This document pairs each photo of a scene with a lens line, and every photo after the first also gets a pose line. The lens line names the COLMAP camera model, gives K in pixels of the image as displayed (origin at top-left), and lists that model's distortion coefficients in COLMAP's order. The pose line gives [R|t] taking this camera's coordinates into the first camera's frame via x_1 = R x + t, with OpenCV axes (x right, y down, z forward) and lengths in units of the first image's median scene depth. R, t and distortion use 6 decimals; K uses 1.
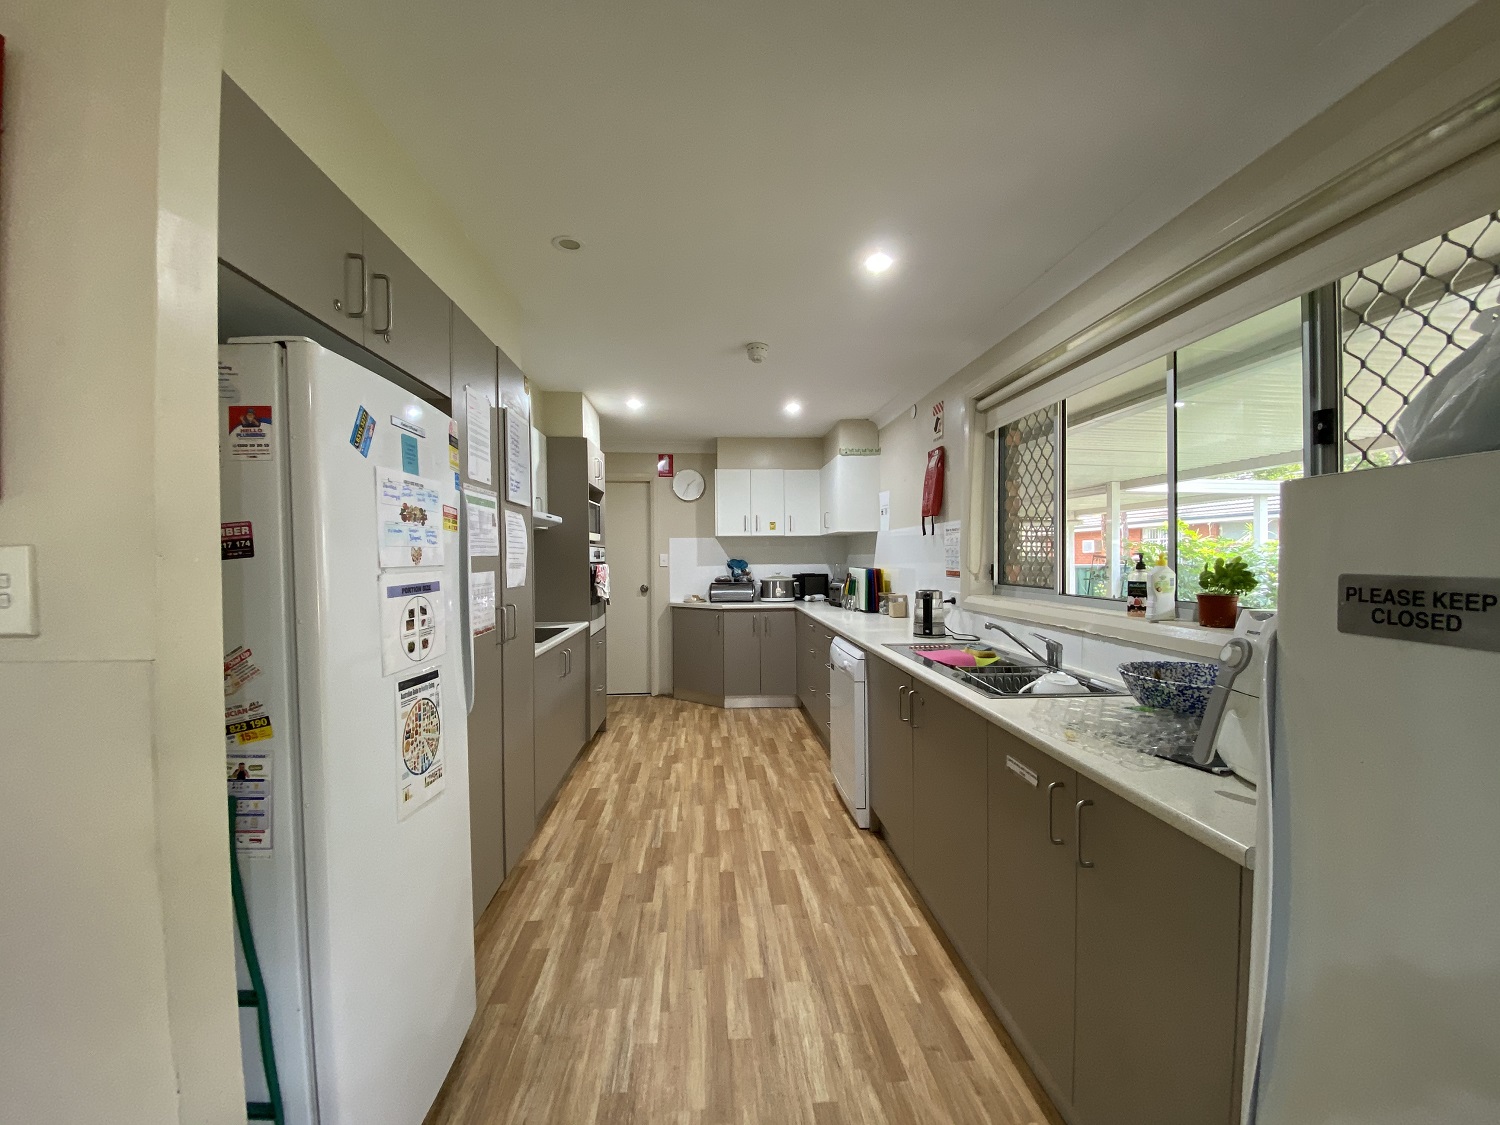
lens RADIAL K [[601.4, 0, 741.3], [0, 601.4, 569.6], [0, 0, 1]] dist [-0.001491, -0.000201]
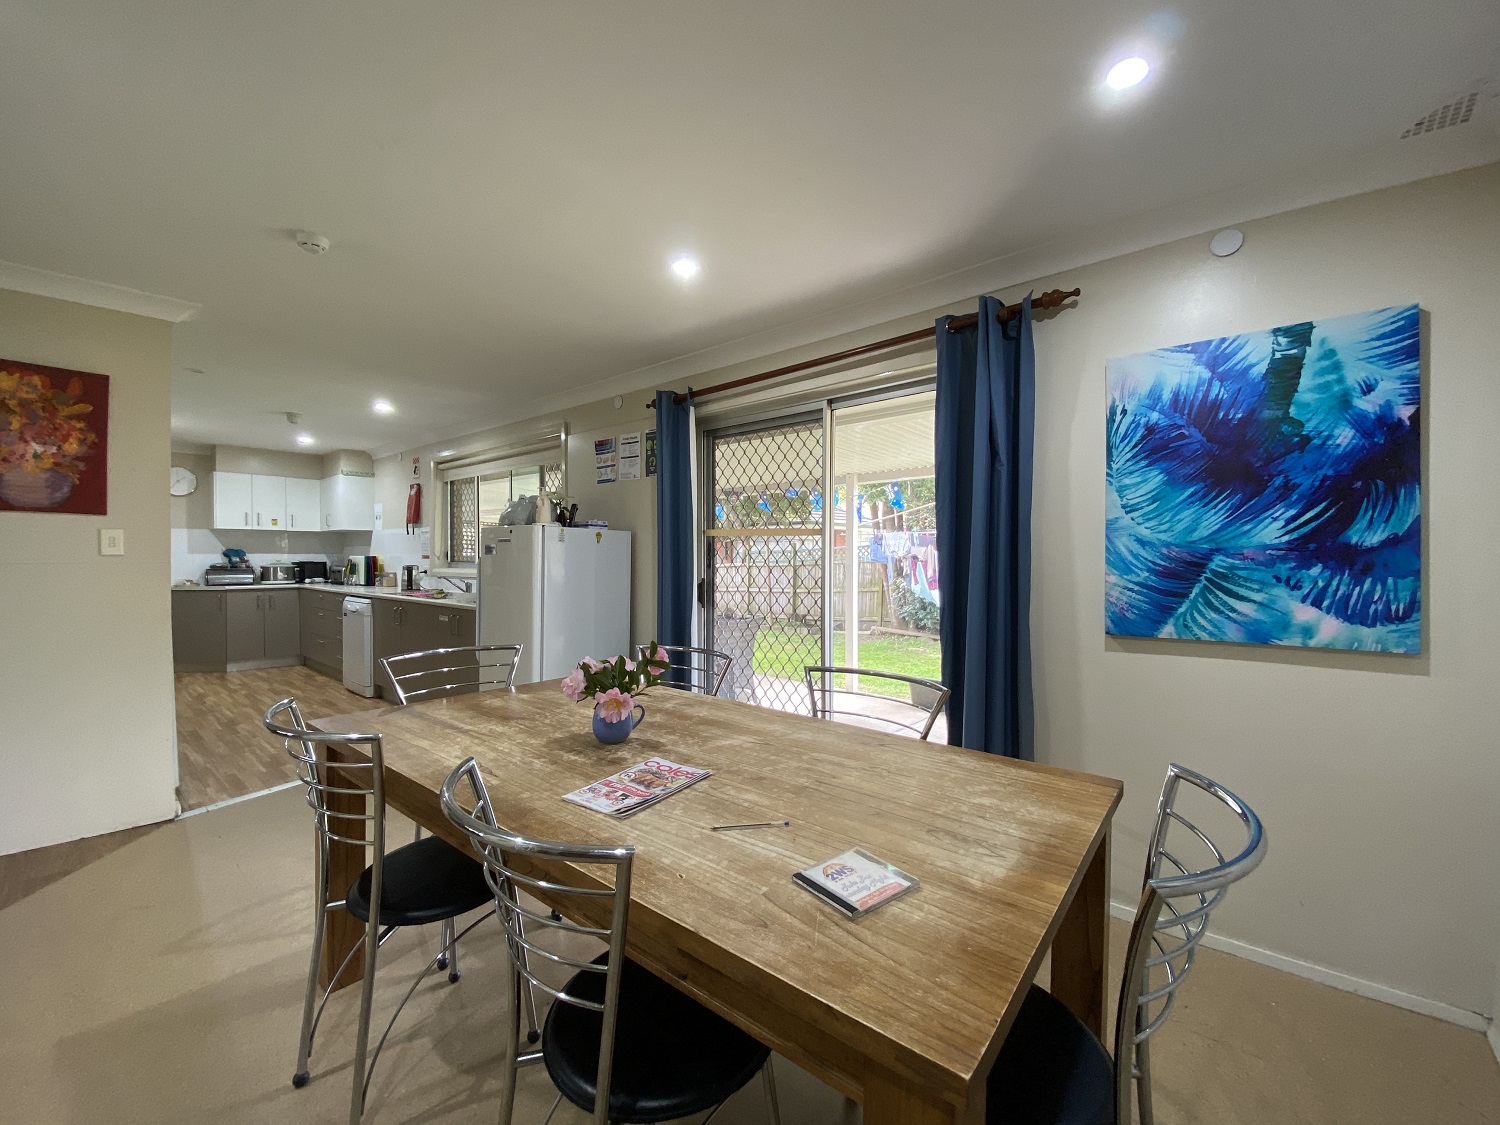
lens RADIAL K [[601.4, 0, 741.2], [0, 601.4, 565.2], [0, 0, 1]] dist [-0.001491, -0.000201]
pose [[0.698636, 0.000193, 0.715478, -0.179054], [0.006132, 0.999962, -0.006257, 0.032287], [-0.715451, 0.008759, 0.698608, -0.609310]]
